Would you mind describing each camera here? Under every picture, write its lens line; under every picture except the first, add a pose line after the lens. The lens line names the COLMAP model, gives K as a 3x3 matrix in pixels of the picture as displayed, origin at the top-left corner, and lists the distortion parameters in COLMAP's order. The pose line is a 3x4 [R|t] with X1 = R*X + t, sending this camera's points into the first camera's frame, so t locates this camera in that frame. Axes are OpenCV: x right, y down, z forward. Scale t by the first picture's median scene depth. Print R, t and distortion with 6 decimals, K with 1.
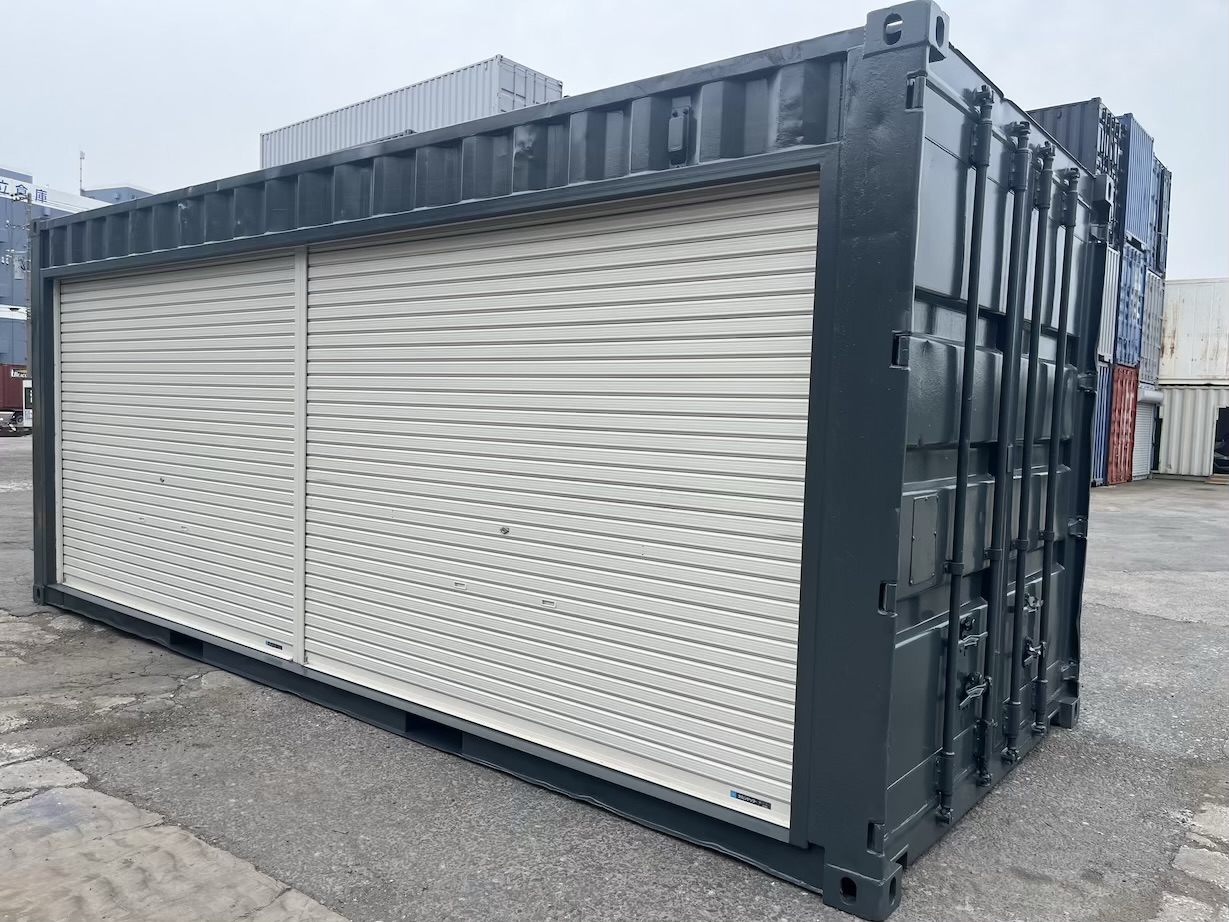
lens RADIAL K [[933.7, 0, 602.8], [0, 933.7, 465.1], [0, 0, 1]] dist [0.038250, -0.011367]
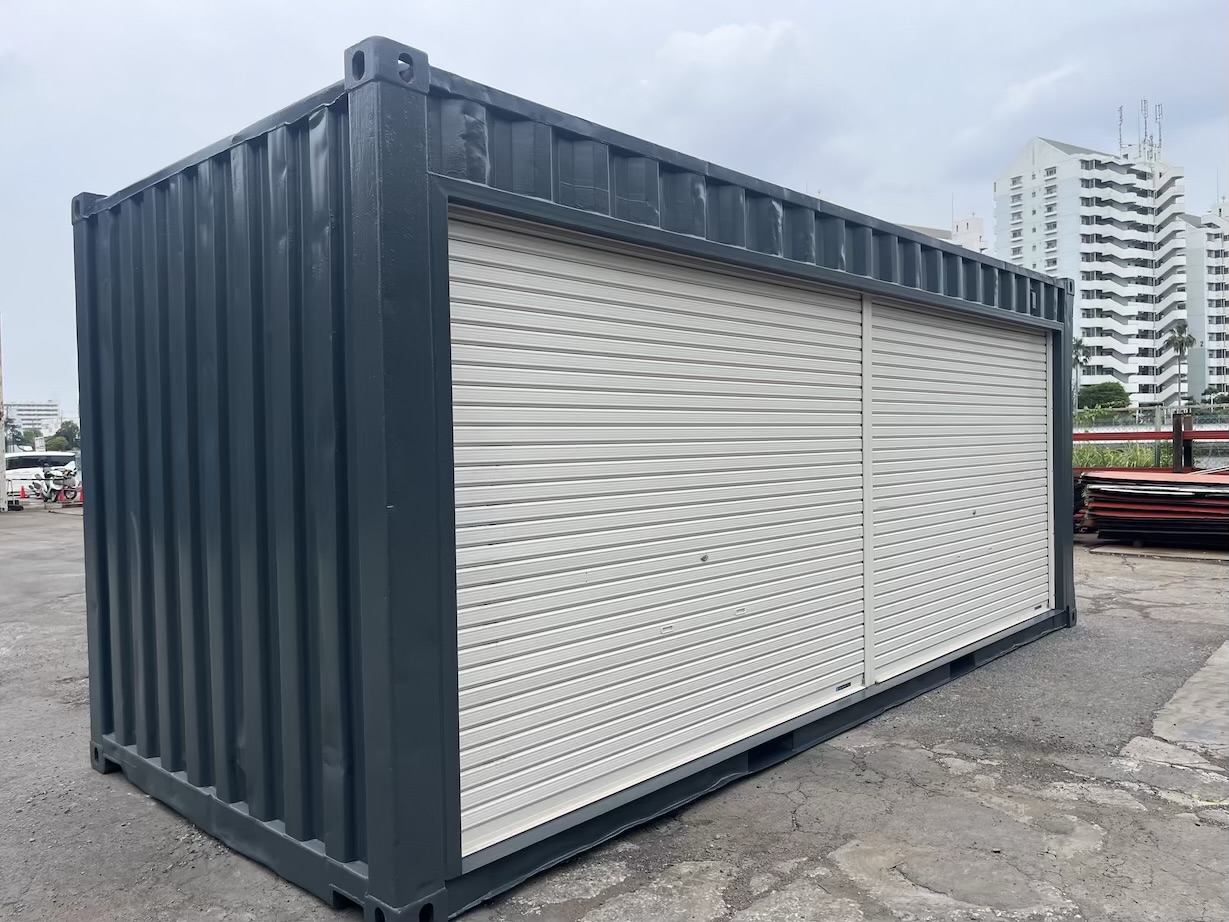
lens RADIAL K [[906.7, 0, 611.7], [0, 906.7, 480.9], [0, 0, 1]] dist [0.030666, 0.000577]
pose [[0.053906, -0.050201, 0.997283, -1.375539], [0.082842, 0.995517, 0.045634, -0.090449], [-0.995104, 0.080157, 0.057823, 1.235698]]
